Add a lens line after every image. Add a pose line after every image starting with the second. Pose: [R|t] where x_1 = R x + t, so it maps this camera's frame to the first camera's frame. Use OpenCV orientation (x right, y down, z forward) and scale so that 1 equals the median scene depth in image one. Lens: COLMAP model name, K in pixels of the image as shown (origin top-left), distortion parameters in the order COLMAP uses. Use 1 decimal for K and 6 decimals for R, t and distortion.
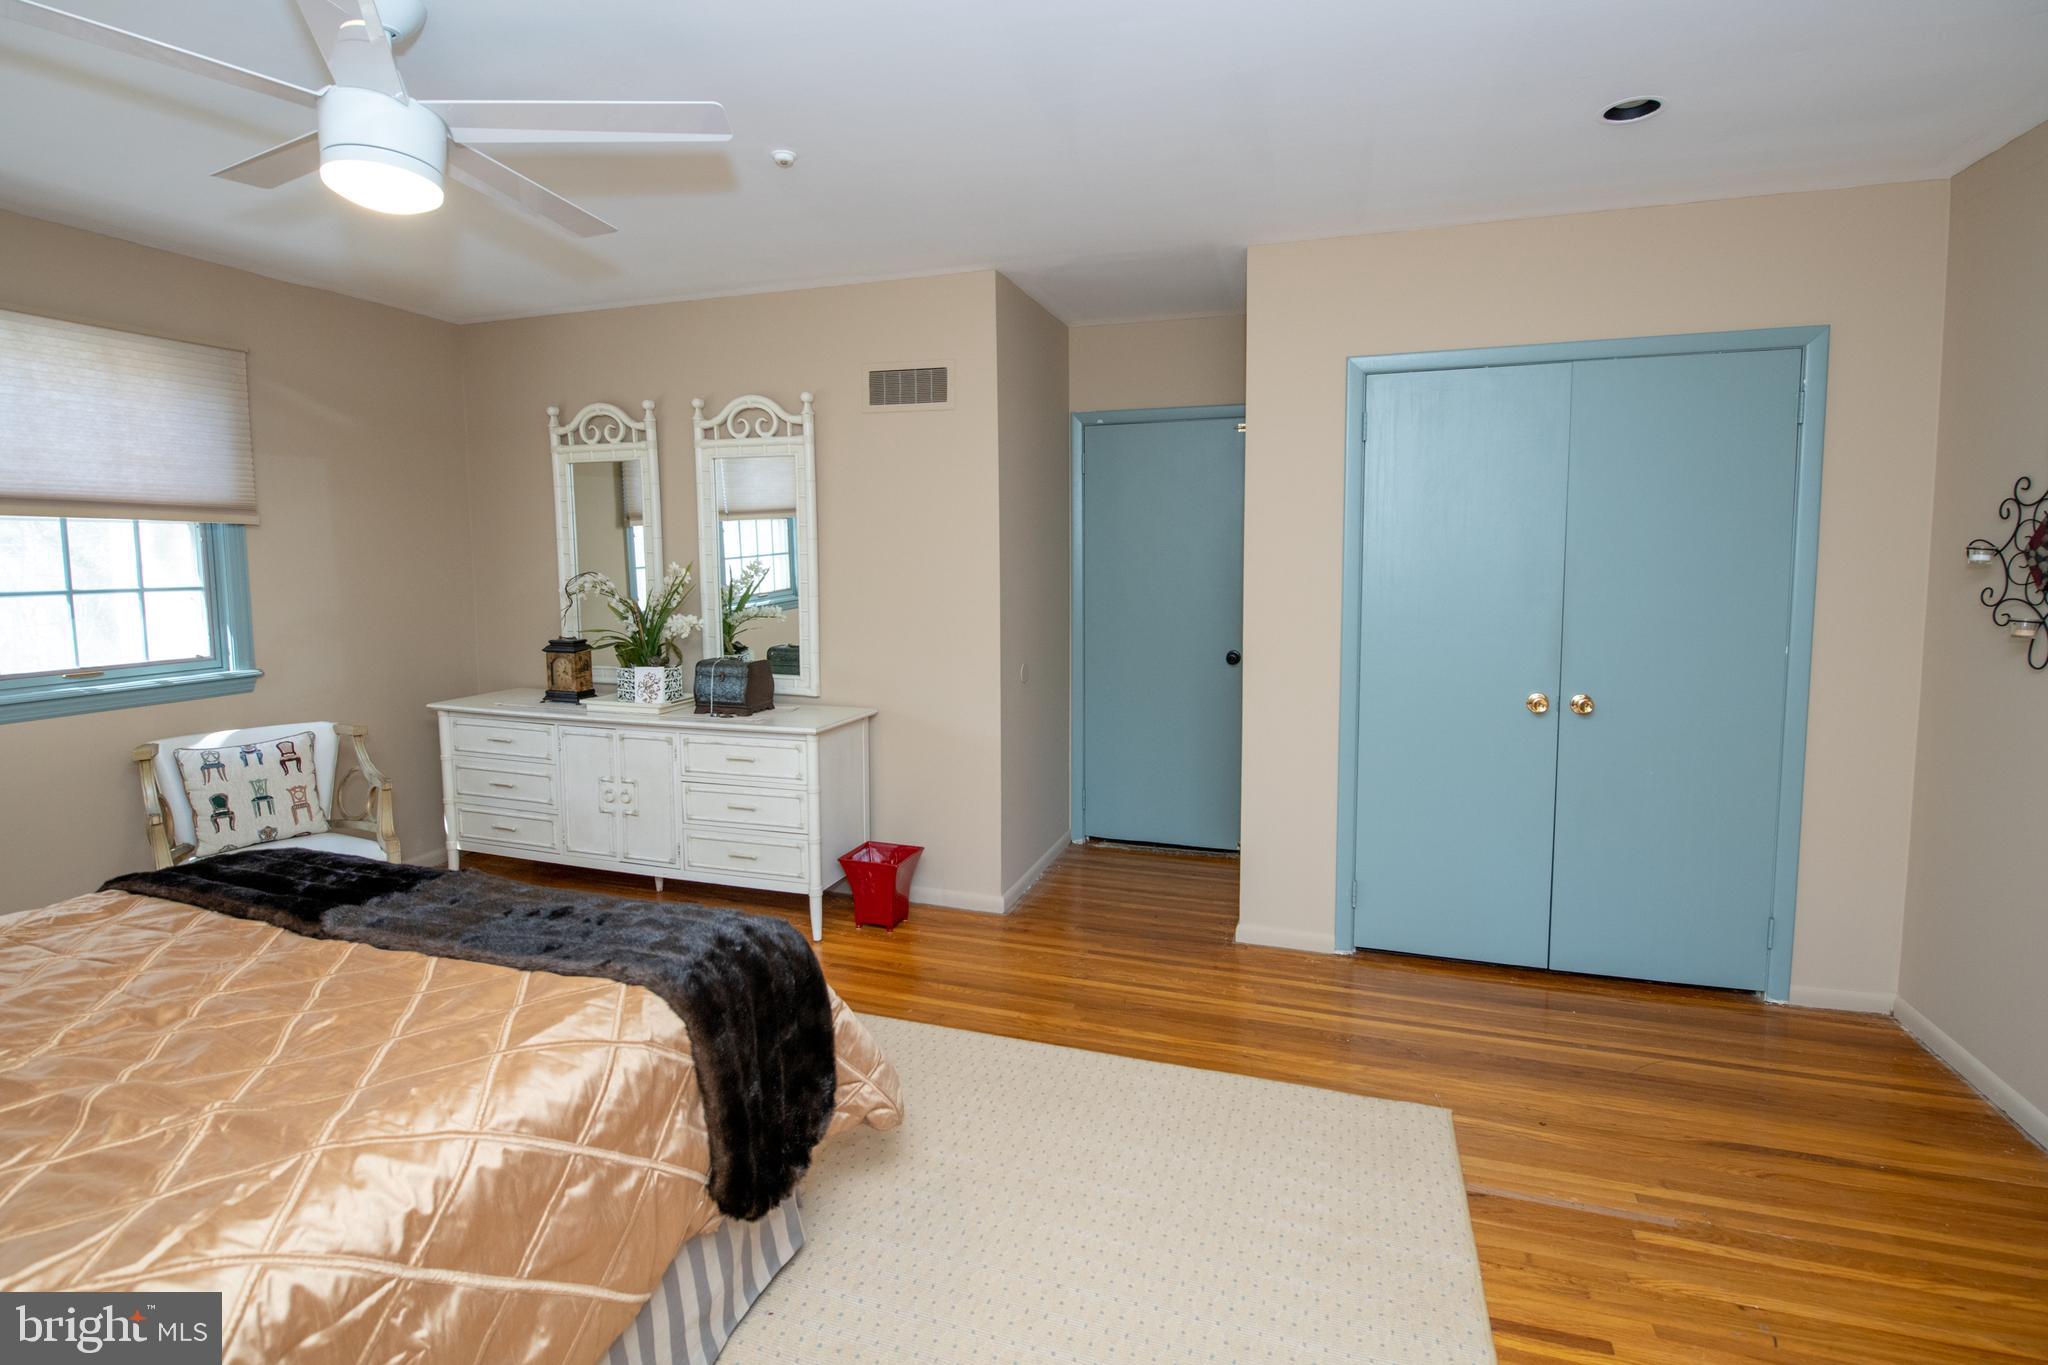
lens RADIAL K [[993.5, 0, 1016.6], [0, 993.5, 667.1], [0, 0, 1]] dist [-0.000821, -0.002962]
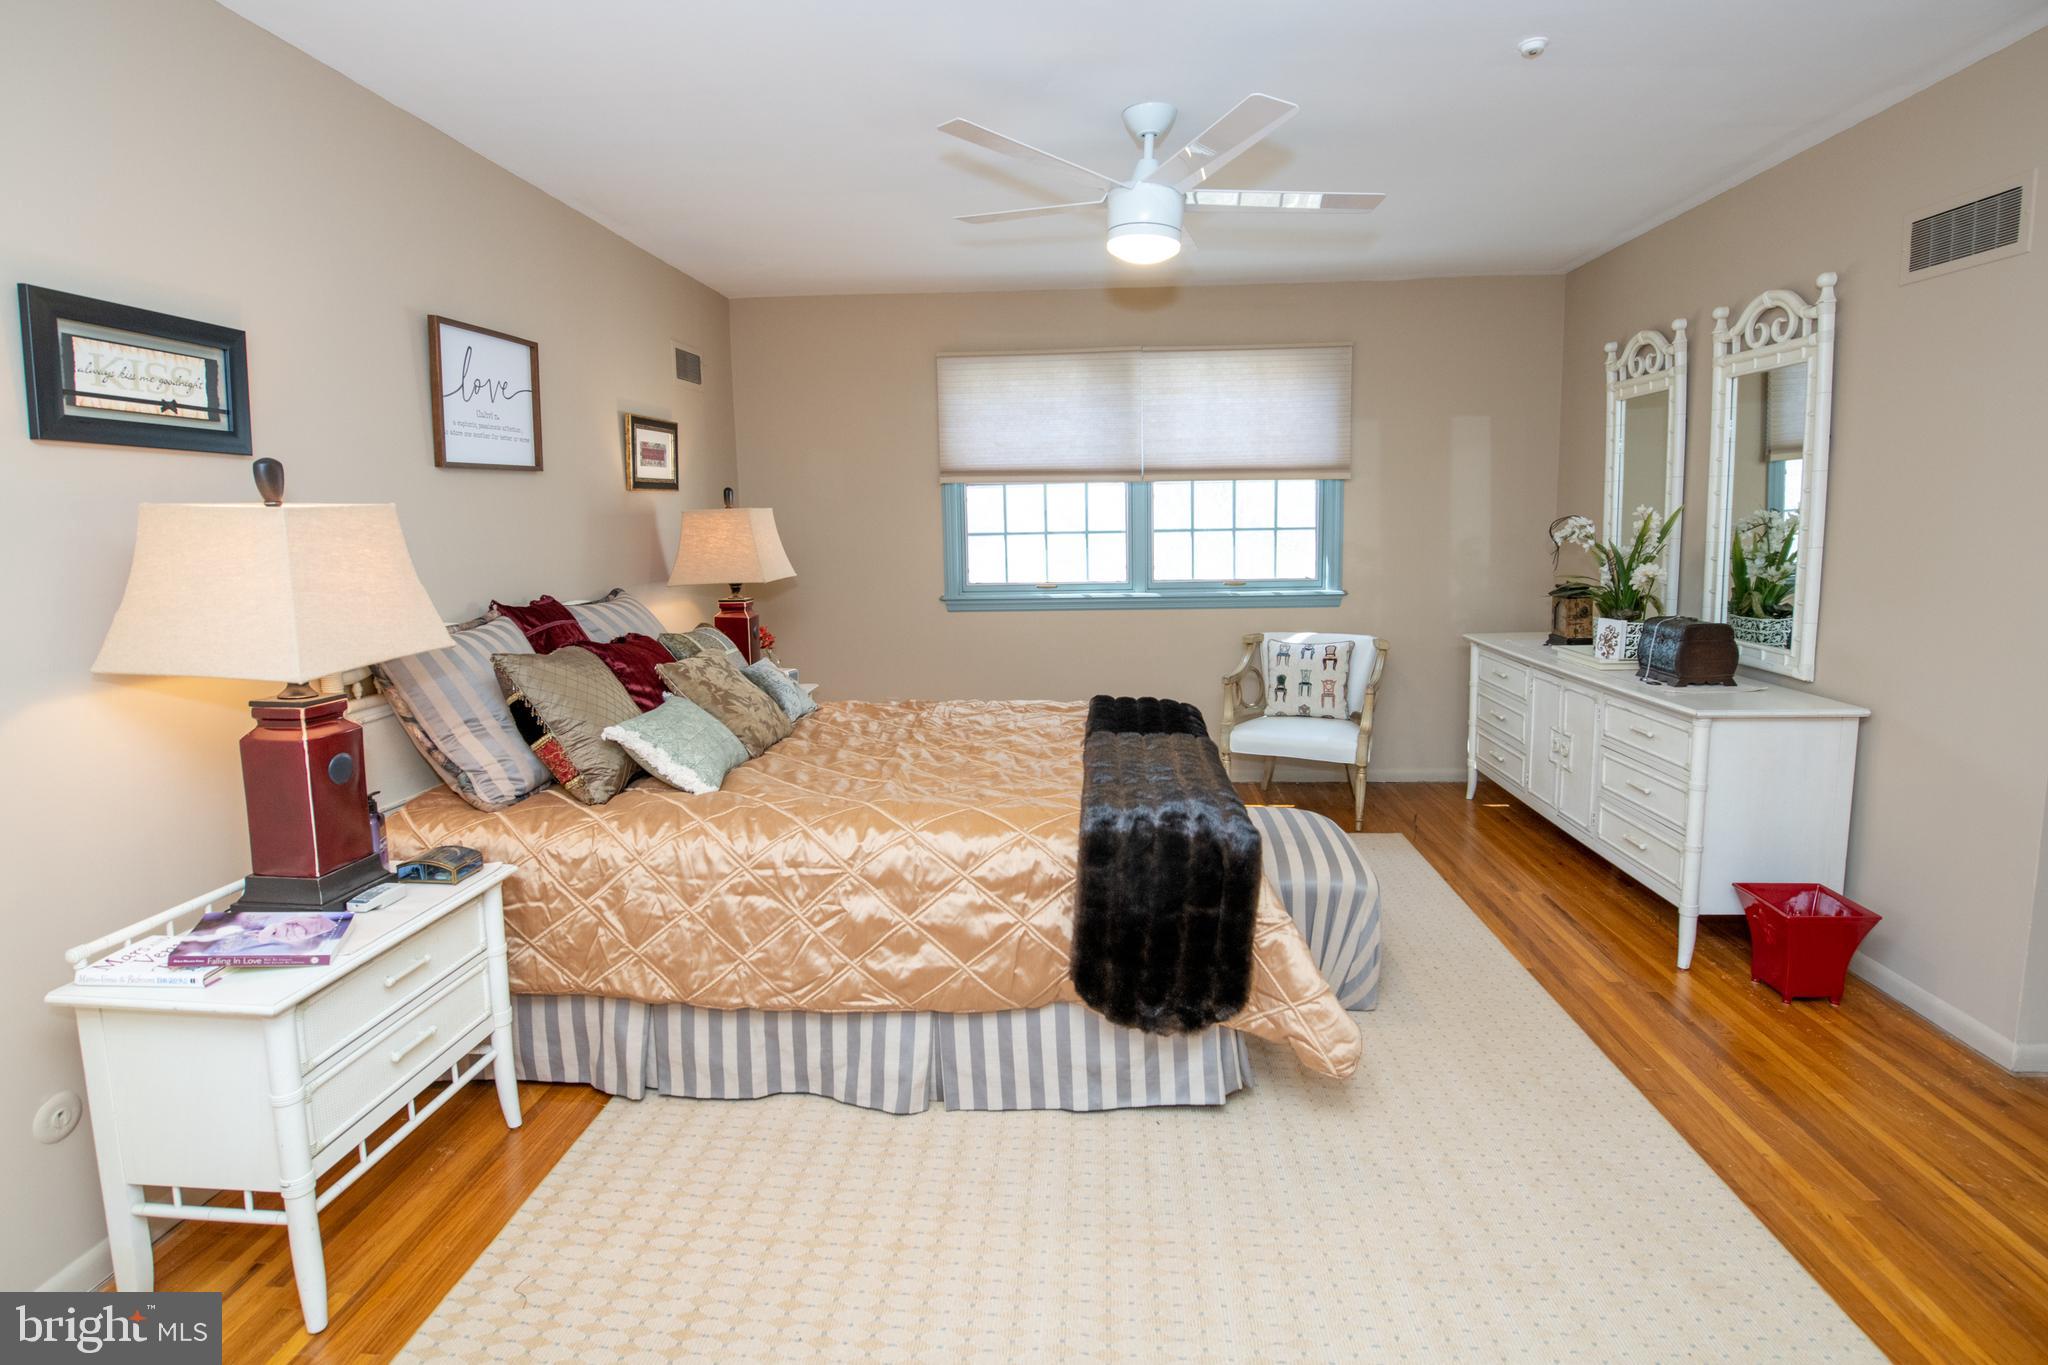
lens RADIAL K [[993.5, 0, 1023.8], [0, 993.5, 666.5], [0, 0, 1]] dist [-0.000821, -0.002962]
pose [[0.260387, 0.142406, -0.954945, 0.410280], [-0.092768, 0.988177, 0.122067, -0.019918], [0.961037, 0.056803, 0.270519, 0.248369]]
